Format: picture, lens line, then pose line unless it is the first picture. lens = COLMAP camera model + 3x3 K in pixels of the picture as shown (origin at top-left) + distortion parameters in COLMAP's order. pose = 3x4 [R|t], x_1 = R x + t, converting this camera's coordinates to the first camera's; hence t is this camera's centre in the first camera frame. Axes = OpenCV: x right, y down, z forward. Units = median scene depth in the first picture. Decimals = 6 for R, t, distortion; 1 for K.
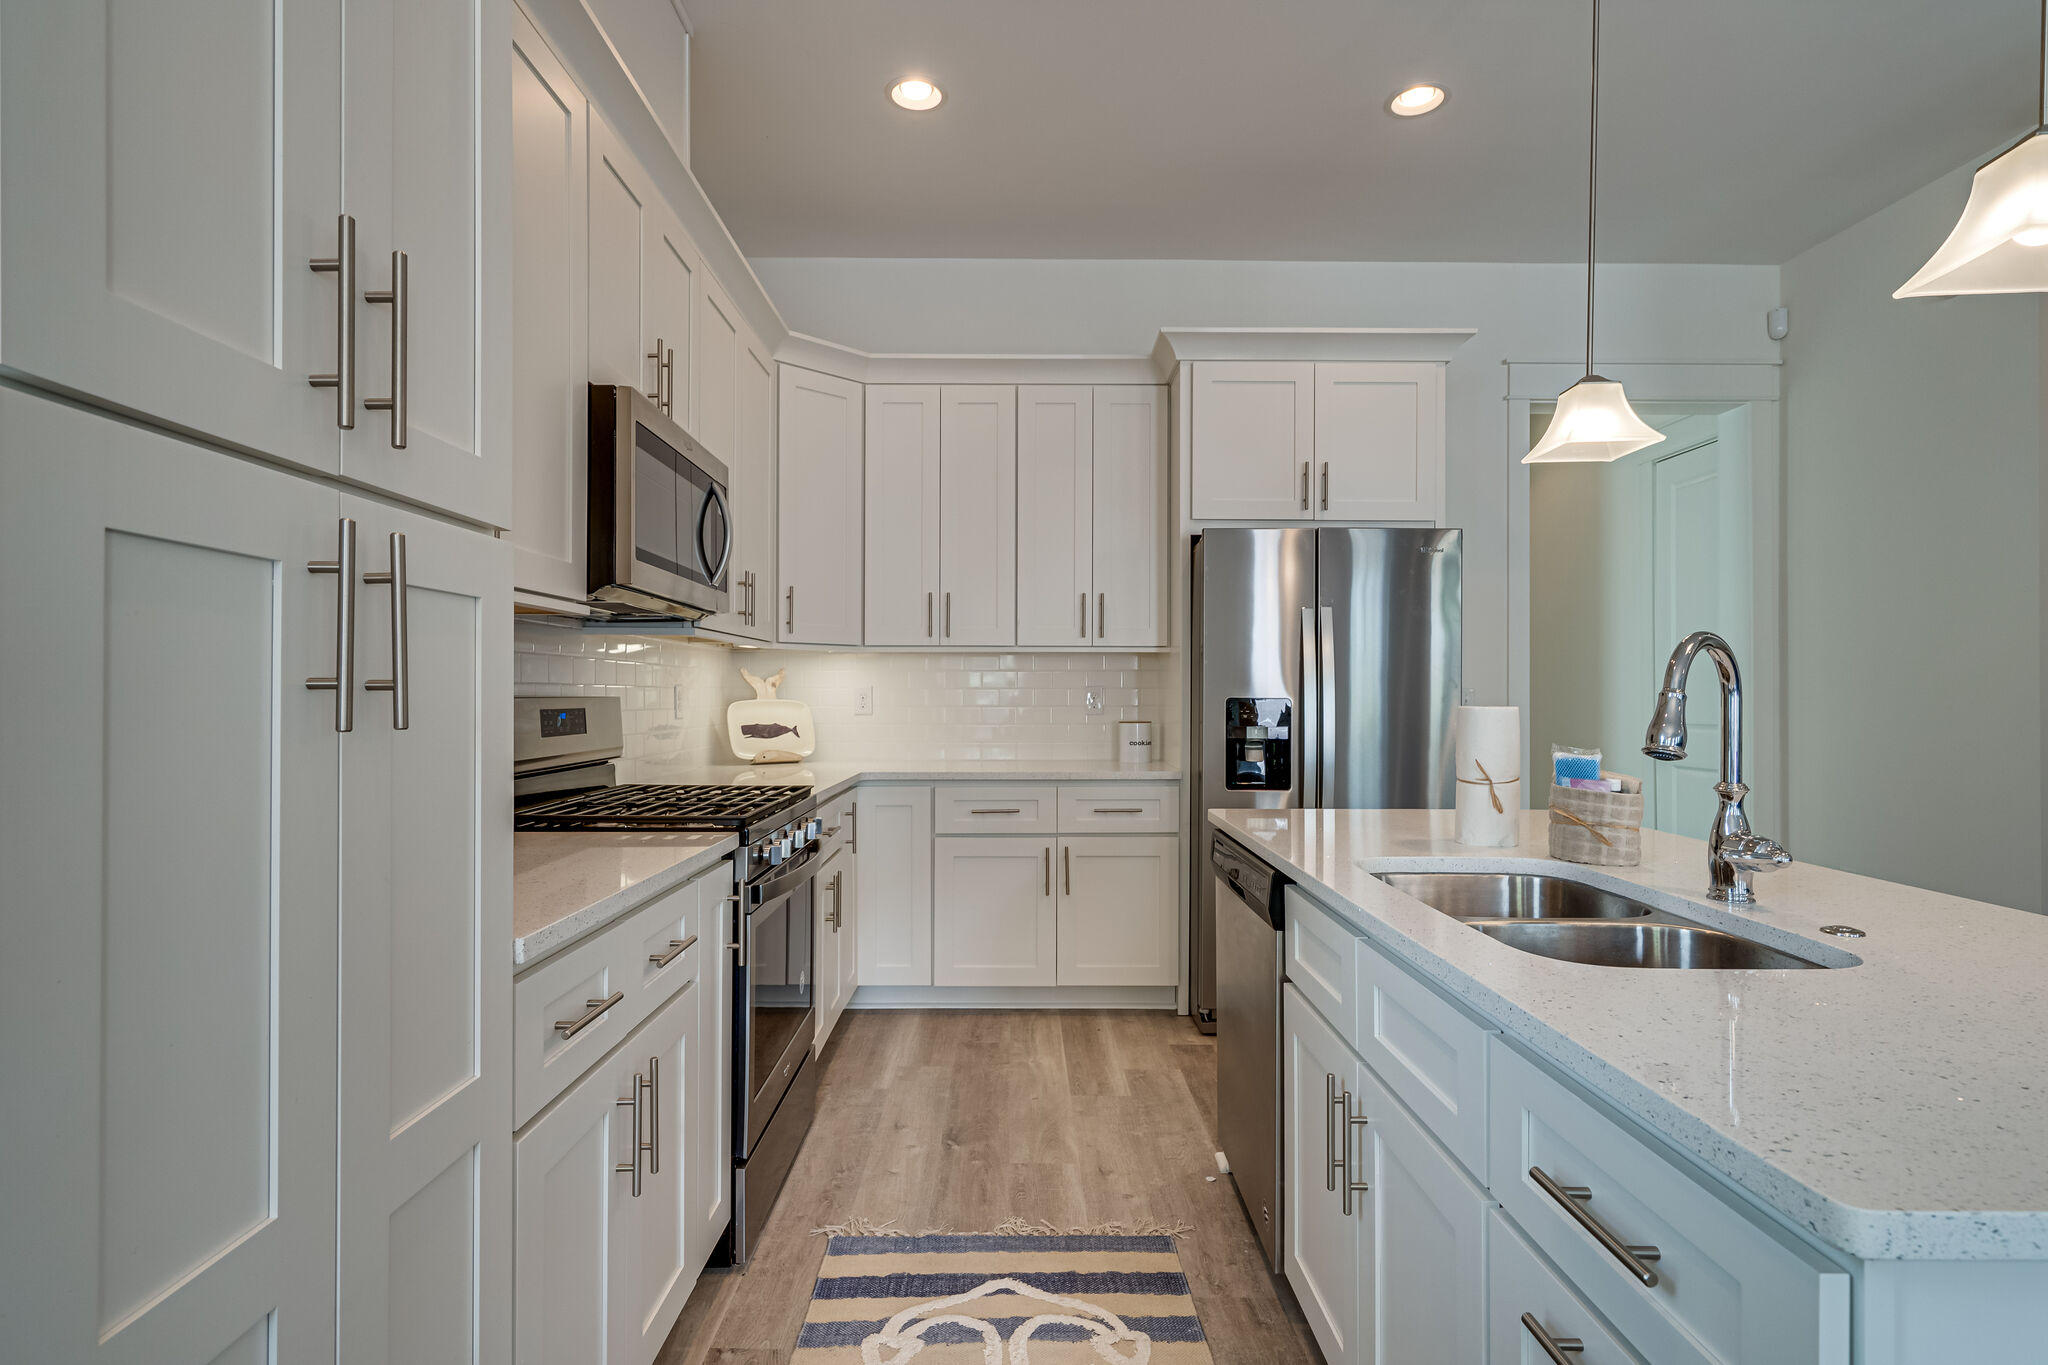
lens RADIAL K [[1027.1, 0, 1009.6], [0, 1027.1, 690.6], [0, 0, 1]] dist [0.001377, 0.002158]
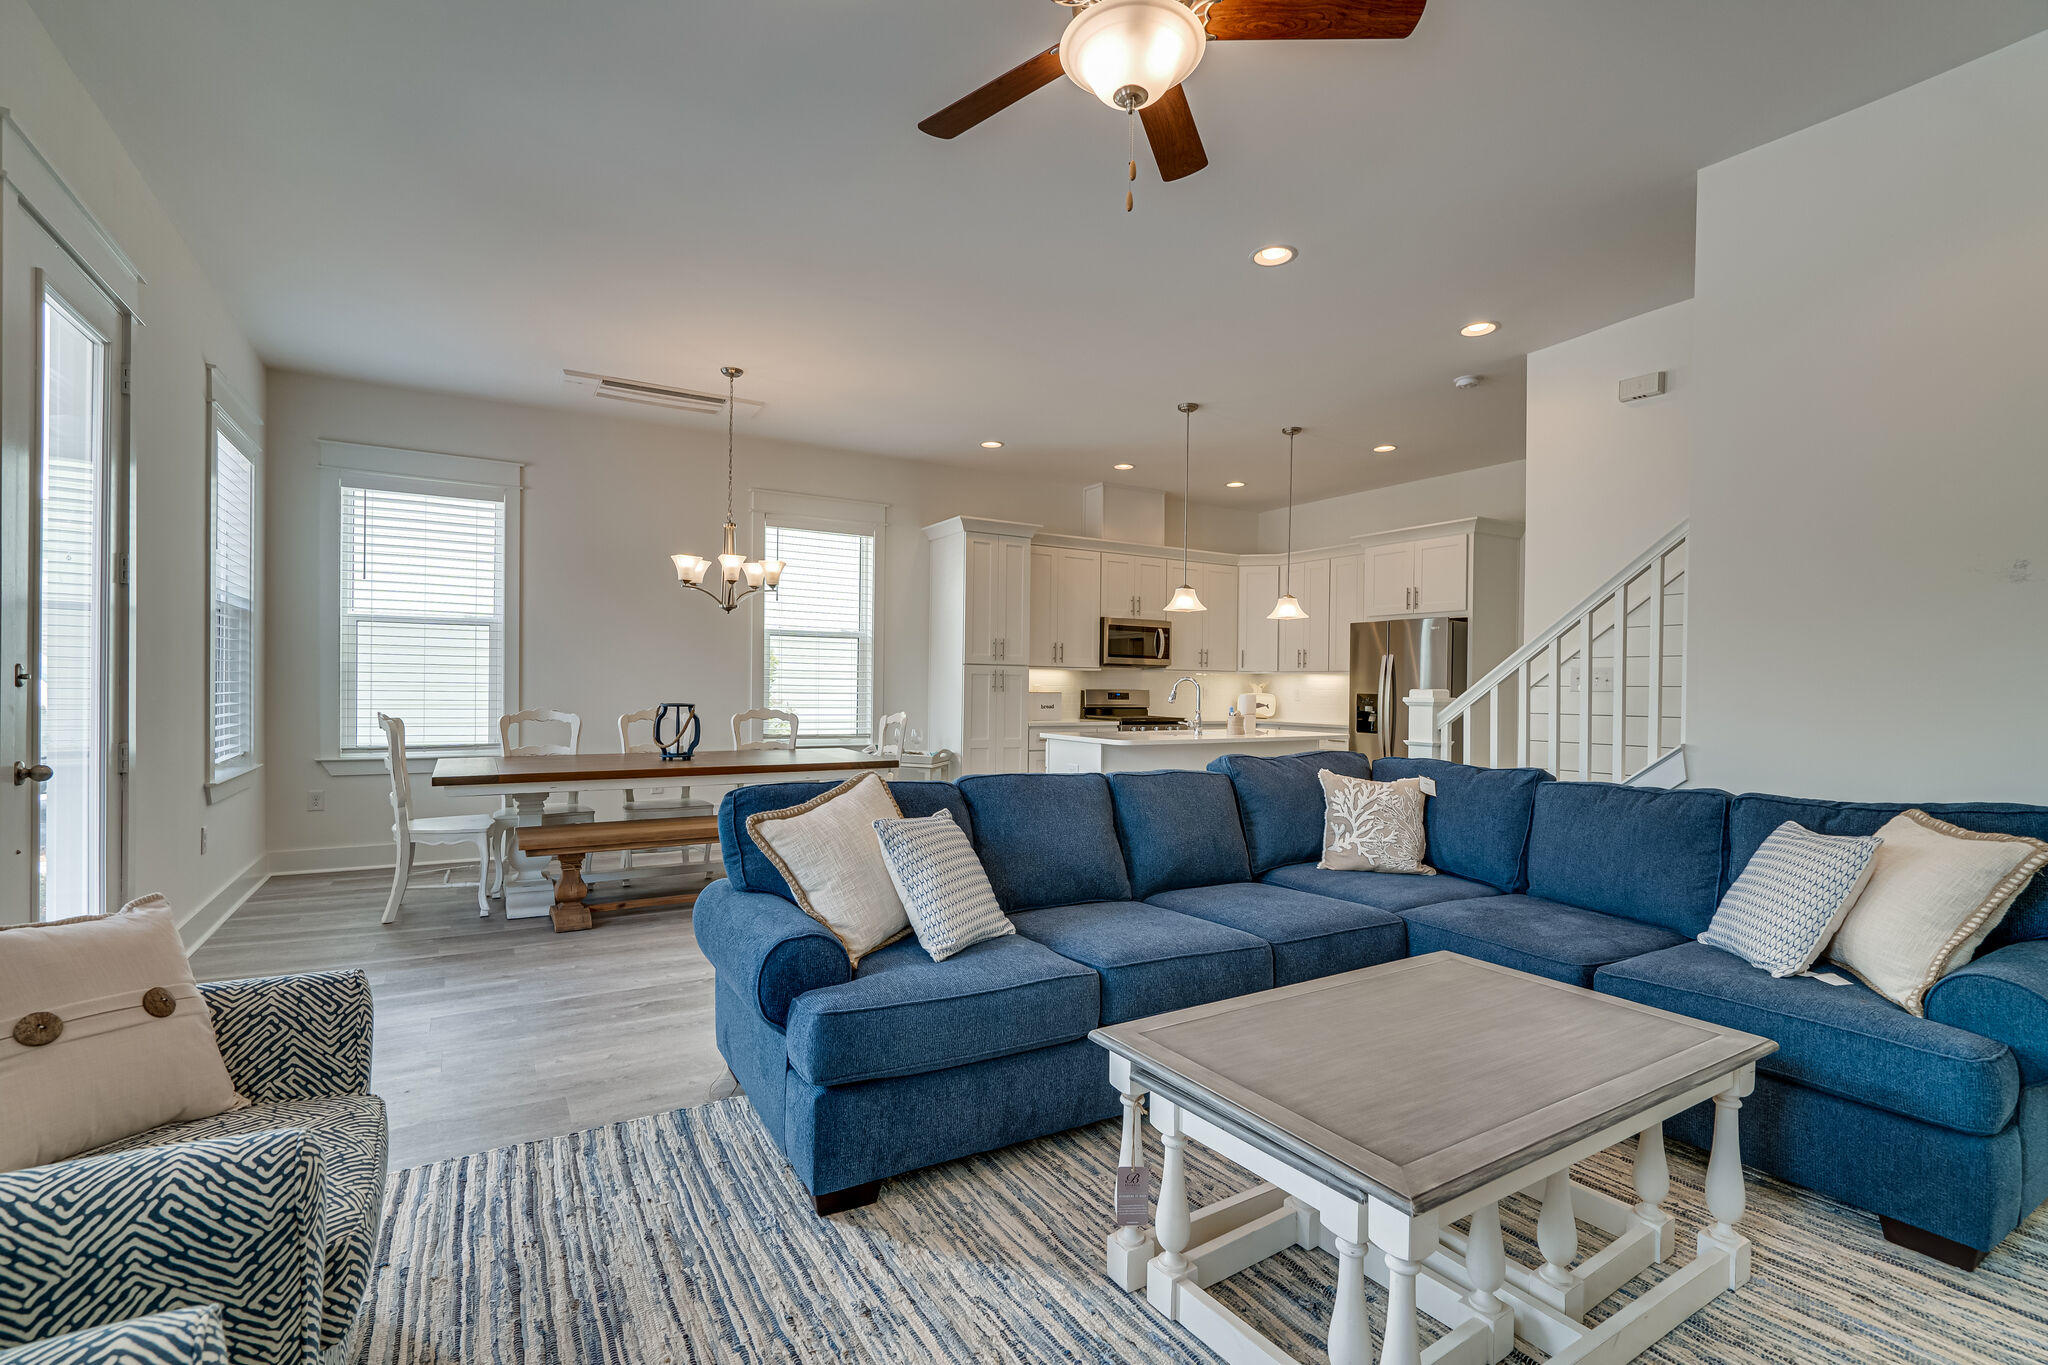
lens RADIAL K [[923.0, 0, 1007.5], [0, 923.0, 687.0], [0, 0, 1]] dist [-0.002587, 0.000088]
pose [[0.509144, 0.005678, -0.860663, 1.817848], [-0.009792, 0.999952, 0.000805, -0.002312], [0.860626, 0.008018, 0.509175, -0.873818]]
